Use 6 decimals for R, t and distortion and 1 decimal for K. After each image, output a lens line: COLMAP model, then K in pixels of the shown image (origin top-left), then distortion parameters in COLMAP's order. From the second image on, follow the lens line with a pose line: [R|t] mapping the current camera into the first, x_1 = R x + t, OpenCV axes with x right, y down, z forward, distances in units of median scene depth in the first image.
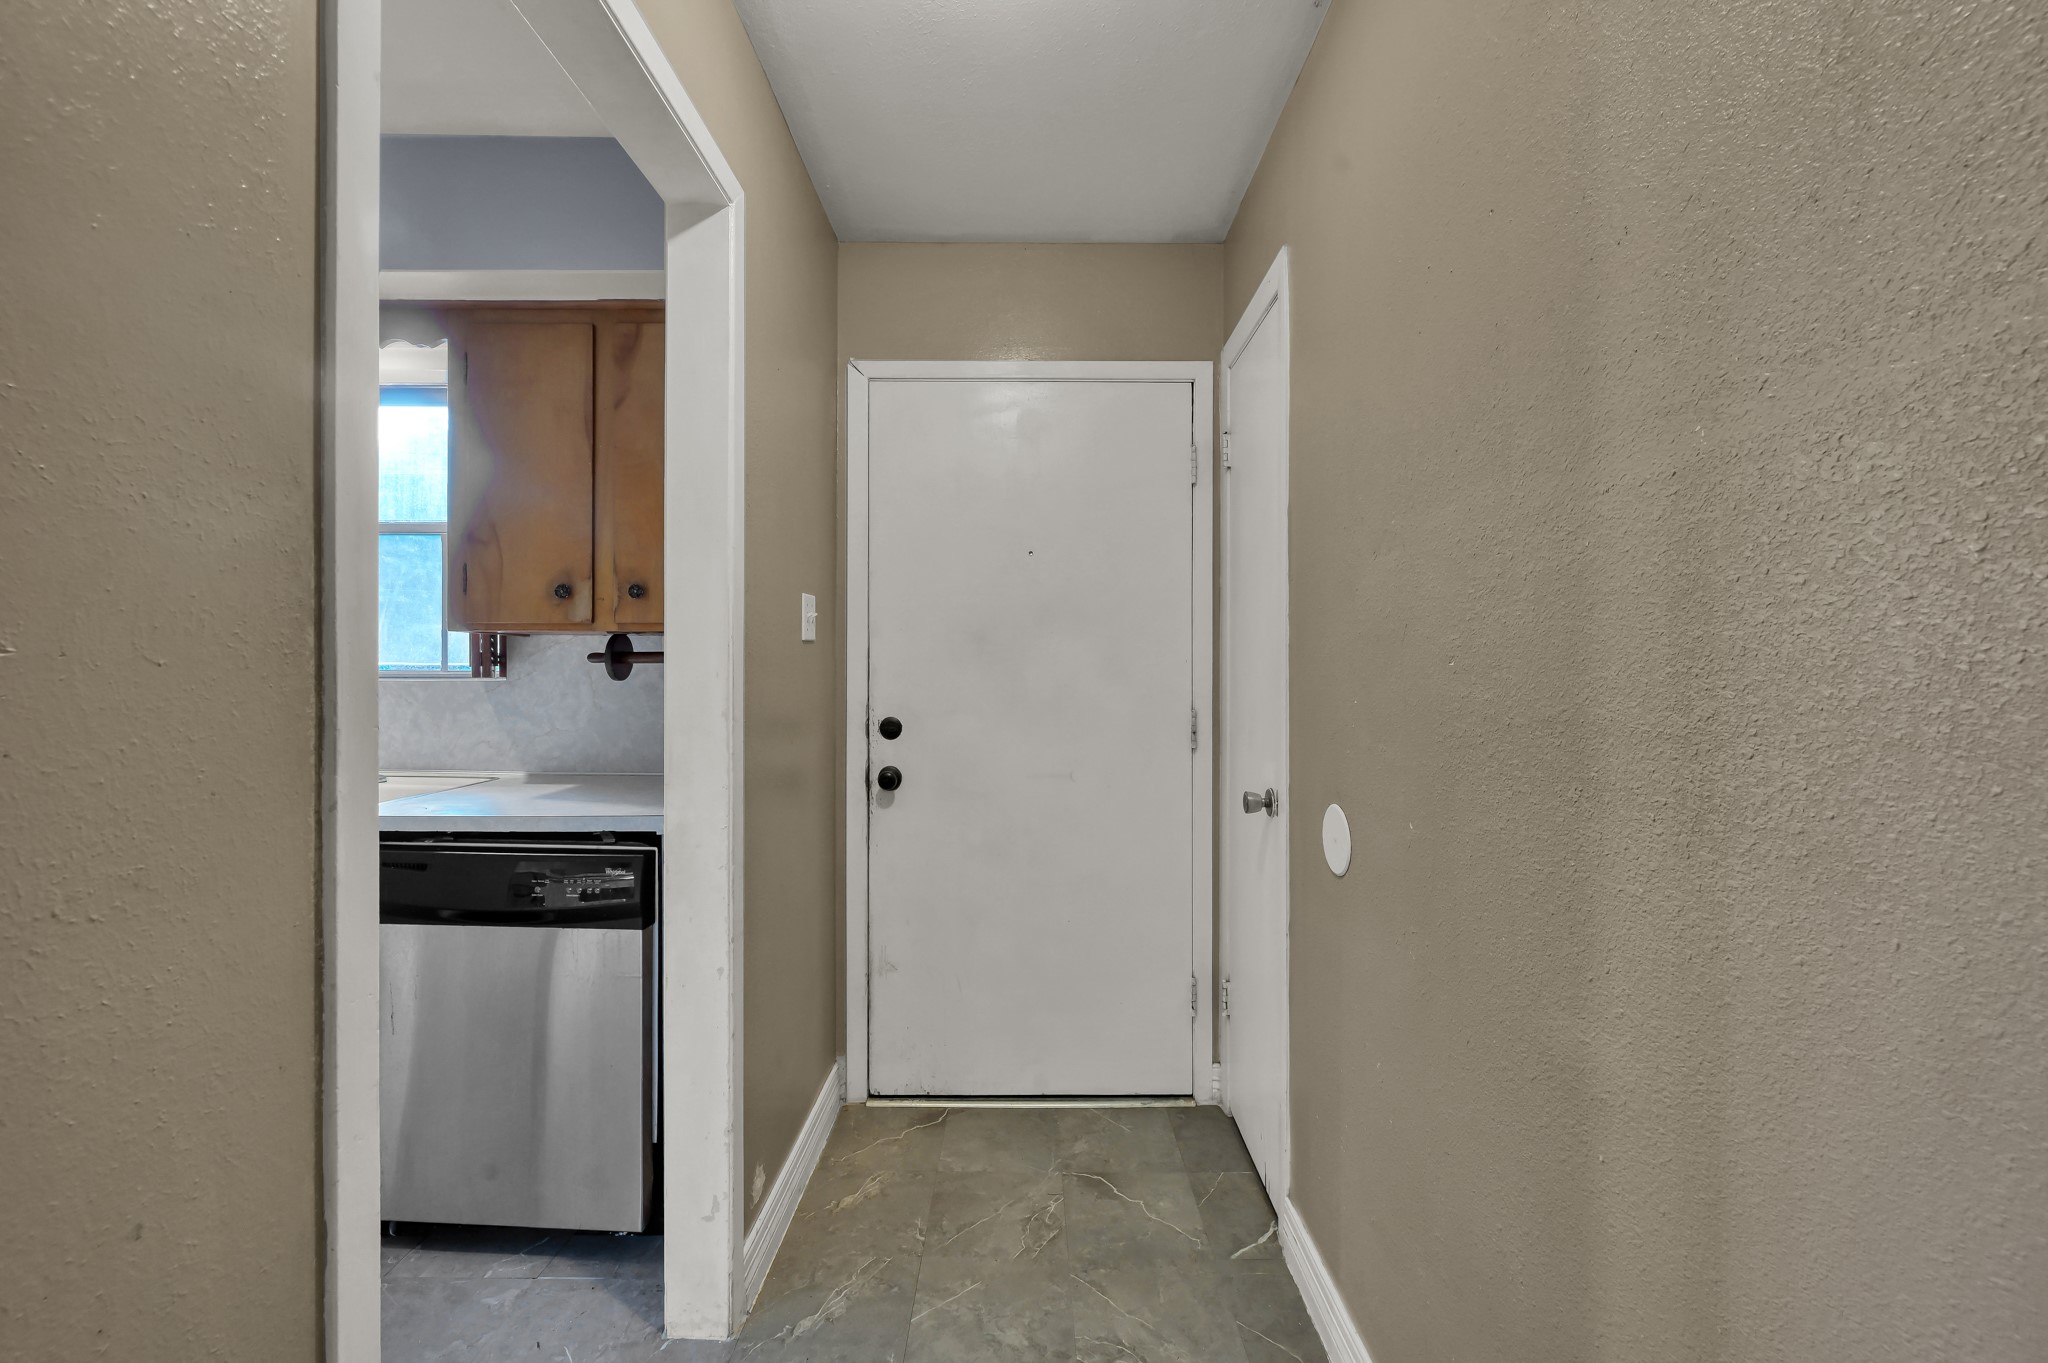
lens RADIAL K [[876.8, 0, 1045.7], [0, 876.8, 676.5], [0, 0, 1]] dist [0.003463, -0.000873]
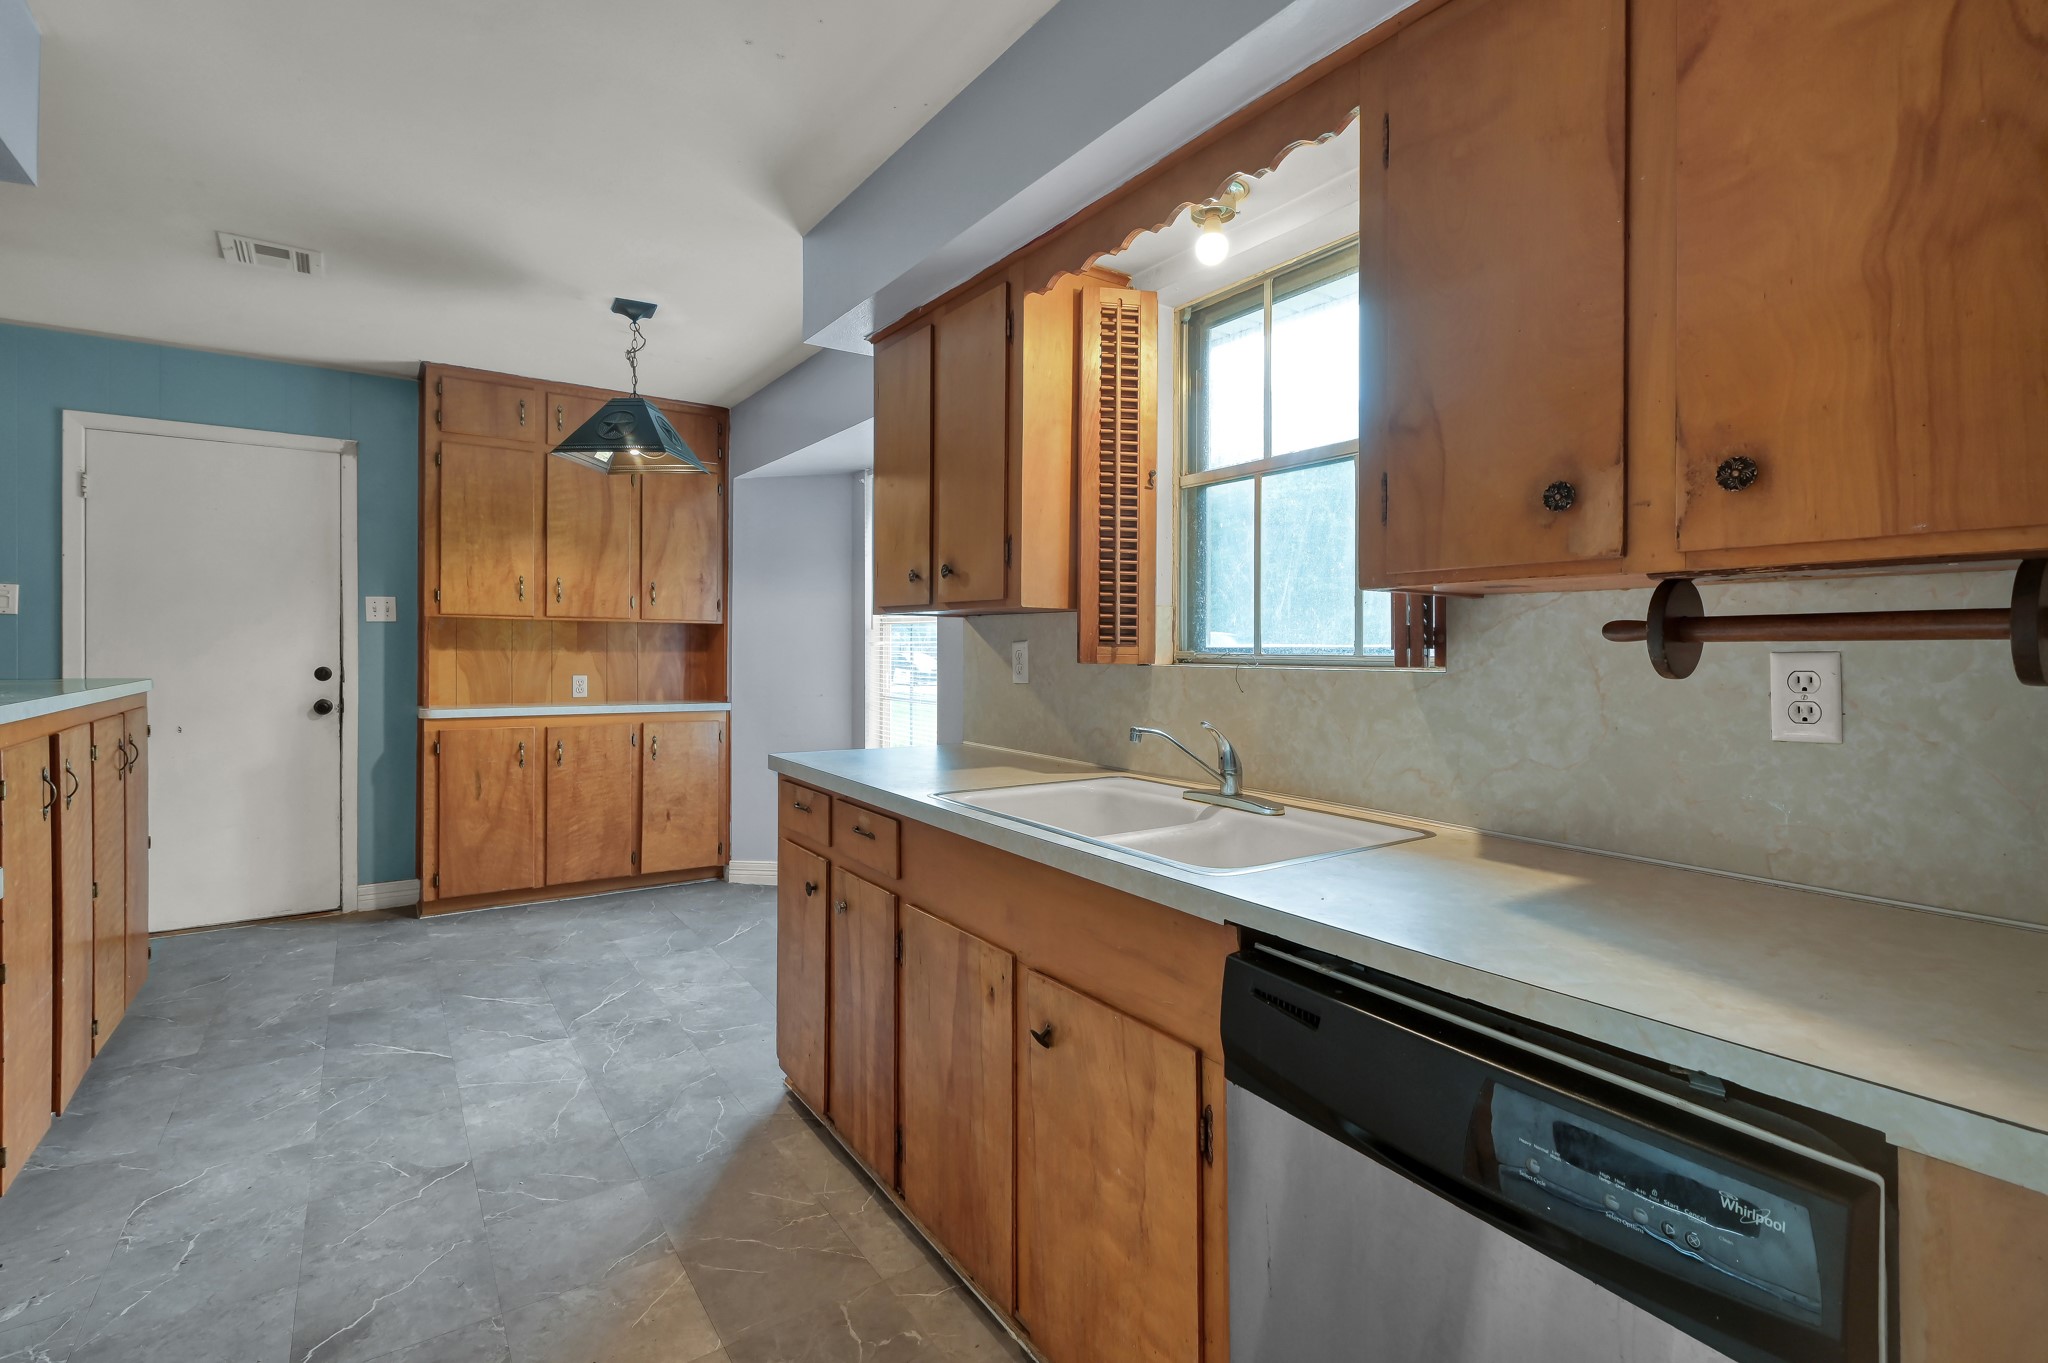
lens RADIAL K [[927.2, 0, 1026.0], [0, 927.2, 629.3], [0, 0, 1]] dist [0.002563, 0.001262]
pose [[0.575747, -0.018296, -0.817423, -0.263767], [-0.011375, 0.999474, -0.030382, -0.002518], [0.817548, 0.026790, 0.575236, 0.403751]]
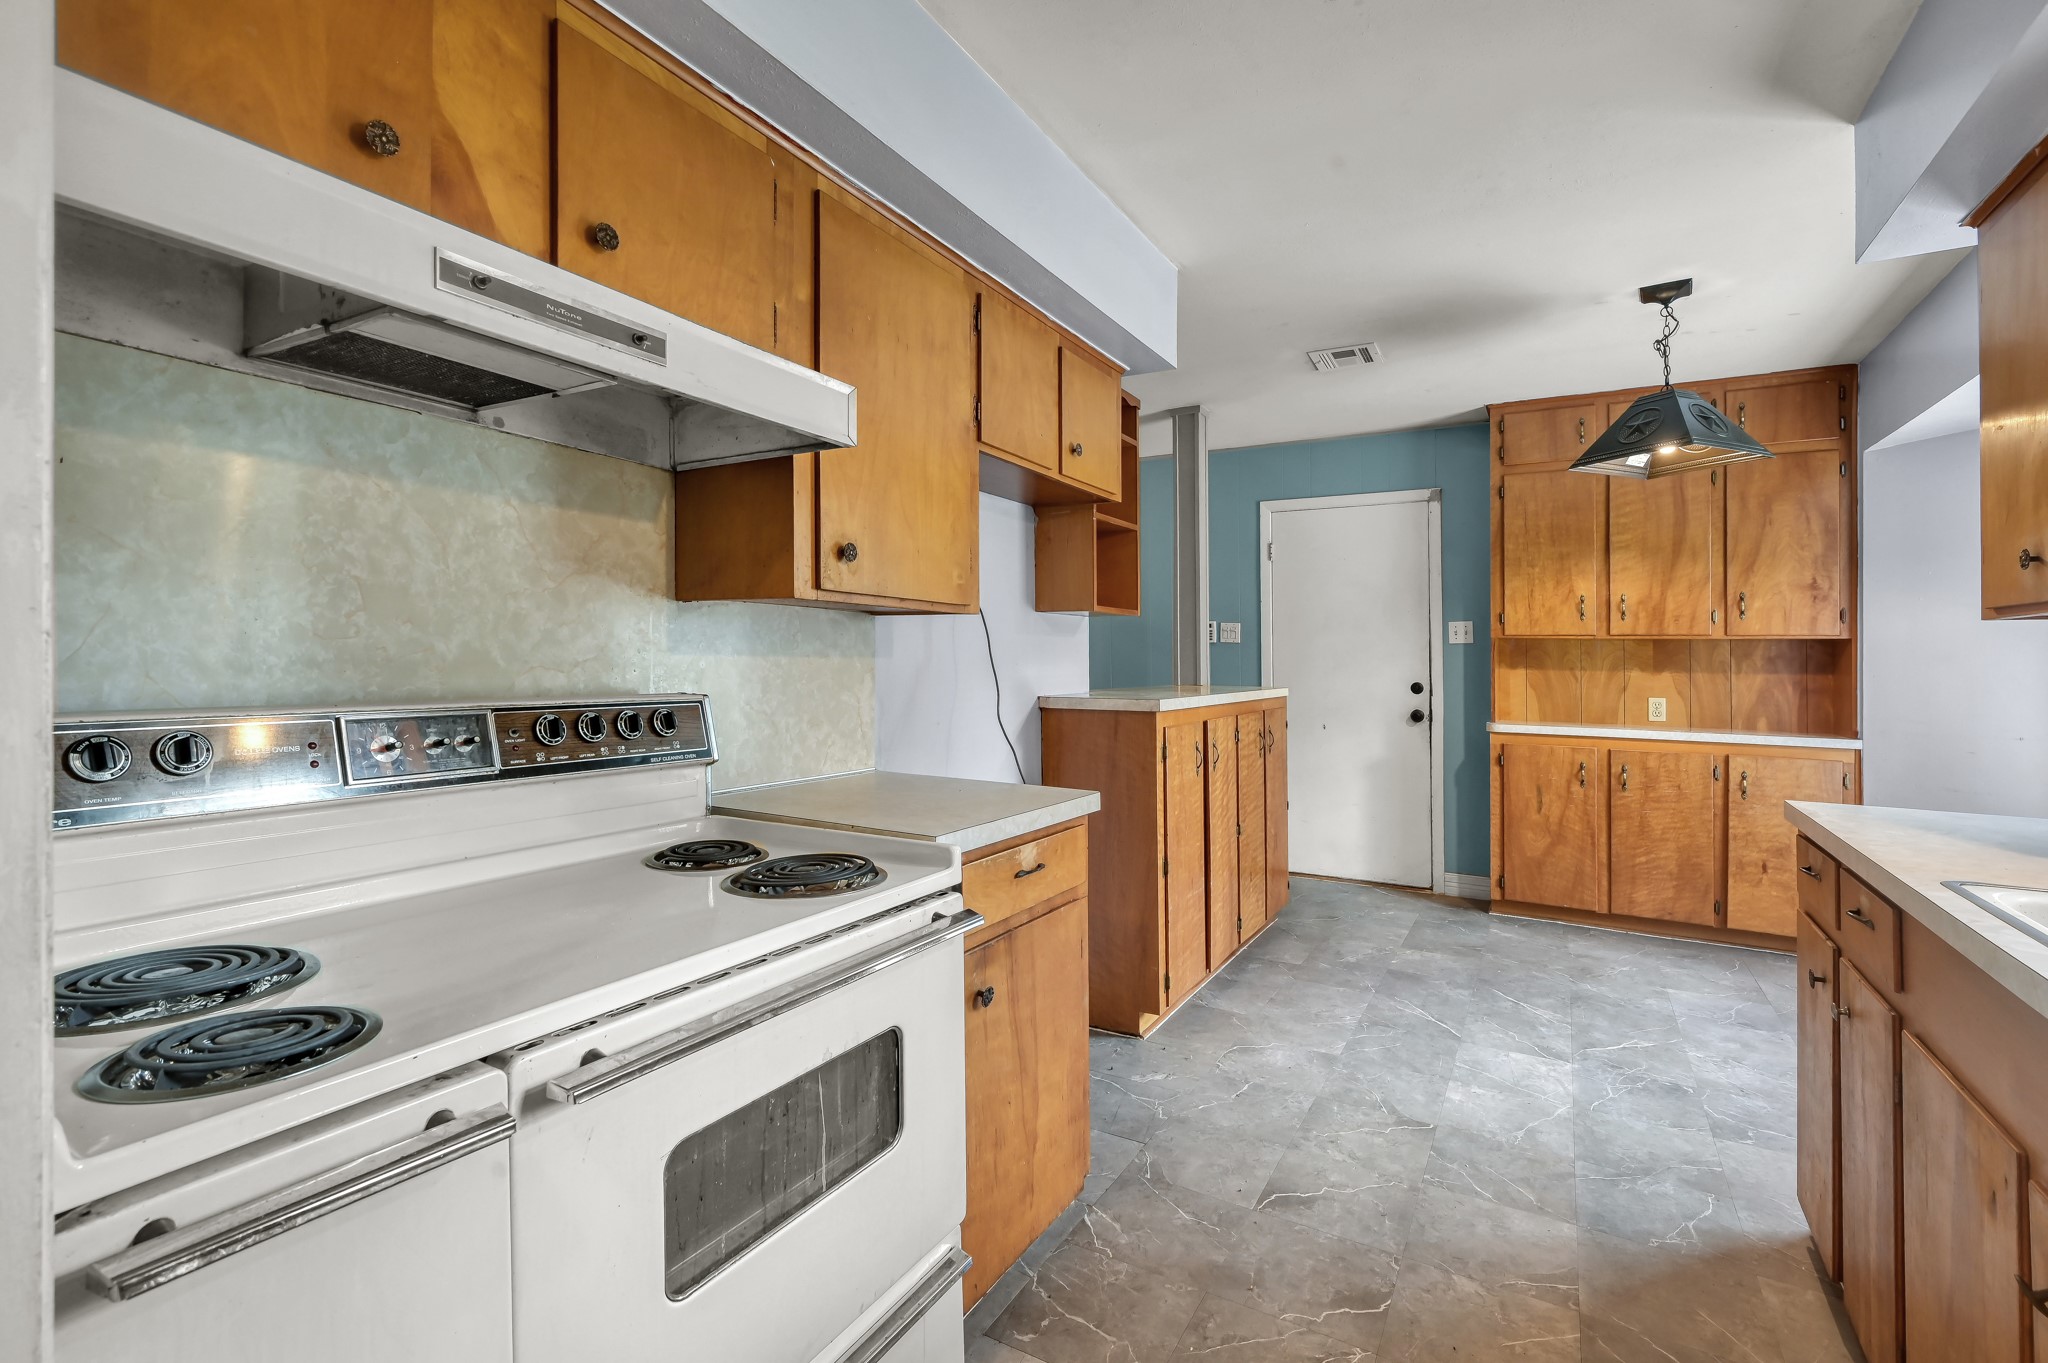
lens RADIAL K [[927.2, 0, 1041.0], [0, 927.2, 652.1], [0, 0, 1]] dist [0.002563, 0.001262]
pose [[-0.481904, -0.017742, -0.876045, -0.229895], [-0.021514, 0.999733, -0.008412, -0.002057], [0.875960, 0.014793, -0.482157, 0.592699]]
